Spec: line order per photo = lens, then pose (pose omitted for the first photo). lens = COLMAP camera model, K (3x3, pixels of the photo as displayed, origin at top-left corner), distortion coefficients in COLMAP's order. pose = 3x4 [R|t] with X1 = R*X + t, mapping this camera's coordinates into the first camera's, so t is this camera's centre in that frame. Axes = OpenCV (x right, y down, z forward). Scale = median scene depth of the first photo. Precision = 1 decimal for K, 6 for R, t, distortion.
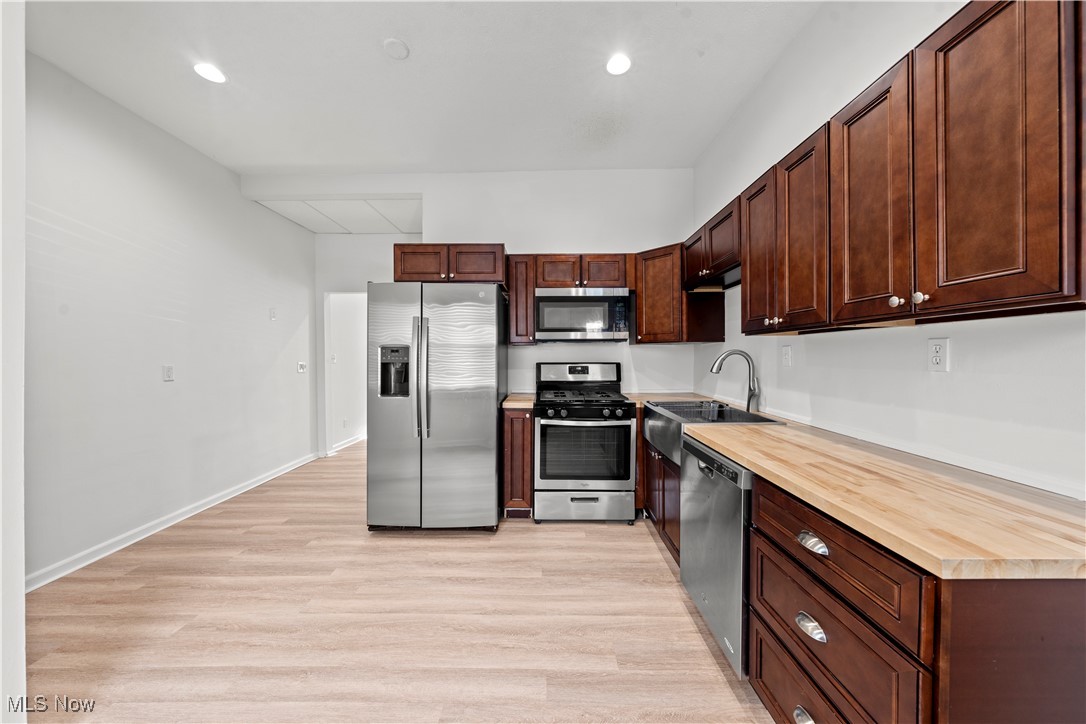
lens RADIAL K [[371.1, 0, 542.6], [0, 371.1, 356.9], [0, 0, 1]] dist [-0.000864, -0.000155]
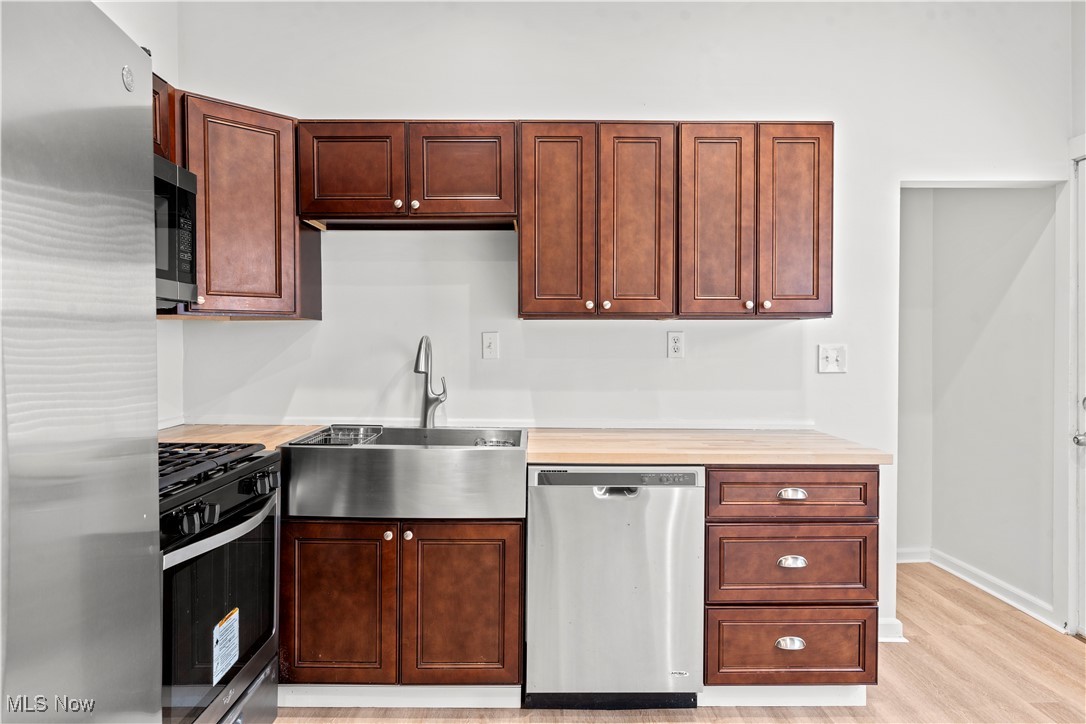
lens RADIAL K [[691.4, 0, 543.0], [0, 691.4, 362.0], [0, 0, 1]] dist [0.000091, -0.000052]
pose [[-0.015277, -0.008131, 0.999850, -1.026027], [-0.002447, 0.999964, 0.008094, 0.025729], [-0.999880, -0.002323, -0.015296, 1.205006]]
